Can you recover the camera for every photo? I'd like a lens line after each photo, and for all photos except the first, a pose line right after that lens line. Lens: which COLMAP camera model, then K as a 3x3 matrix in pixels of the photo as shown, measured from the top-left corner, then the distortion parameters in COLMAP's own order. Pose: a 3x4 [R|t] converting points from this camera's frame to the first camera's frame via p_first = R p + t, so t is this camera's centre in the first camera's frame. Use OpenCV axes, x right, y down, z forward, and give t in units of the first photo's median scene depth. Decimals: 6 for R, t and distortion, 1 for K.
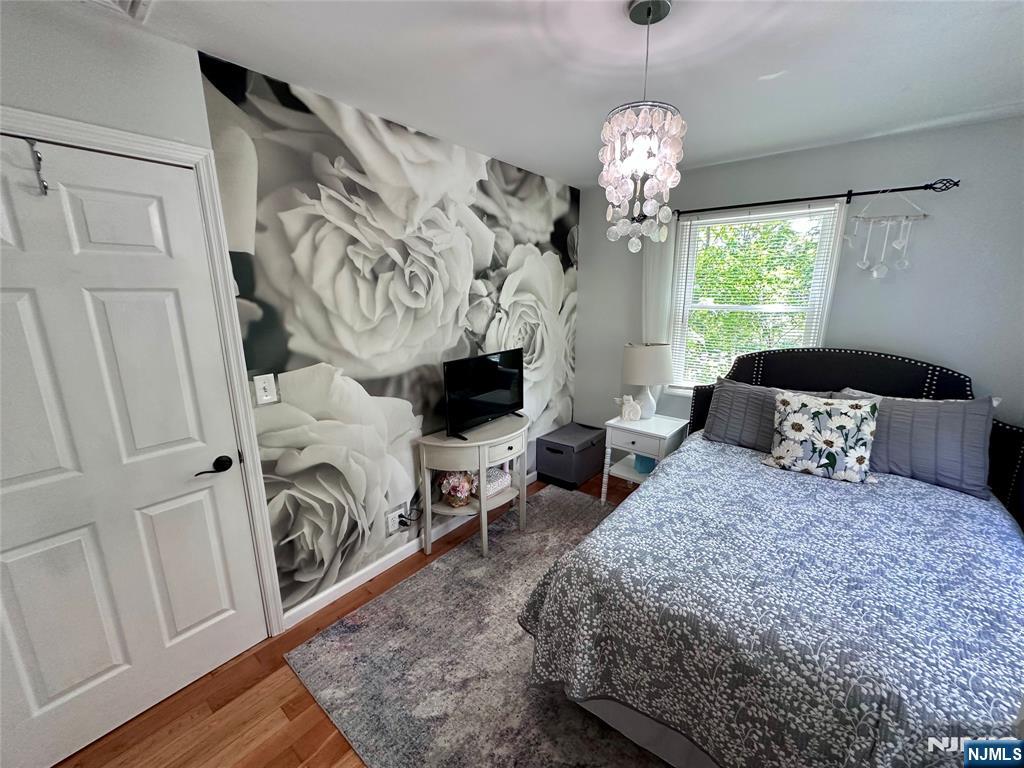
lens RADIAL K [[409.2, 0, 510.4], [0, 409.2, 384.1], [0, 0, 1]] dist [-0.004321, 0.000930]
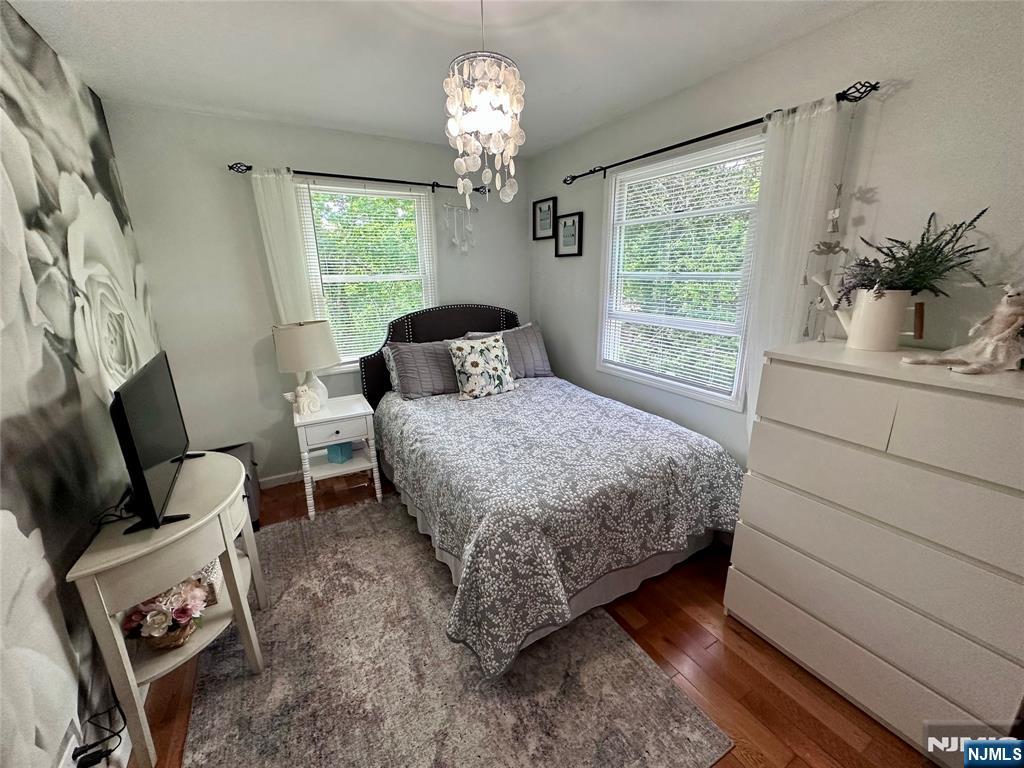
lens RADIAL K [[409.2, 0, 511.0], [0, 409.2, 384.4], [0, 0, 1]] dist [-0.004321, 0.000930]
pose [[0.357768, -0.255564, 0.898159, -0.441161], [0.222483, 0.957452, 0.183813, -0.047152], [-0.906920, 0.134062, 0.399404, 0.372068]]
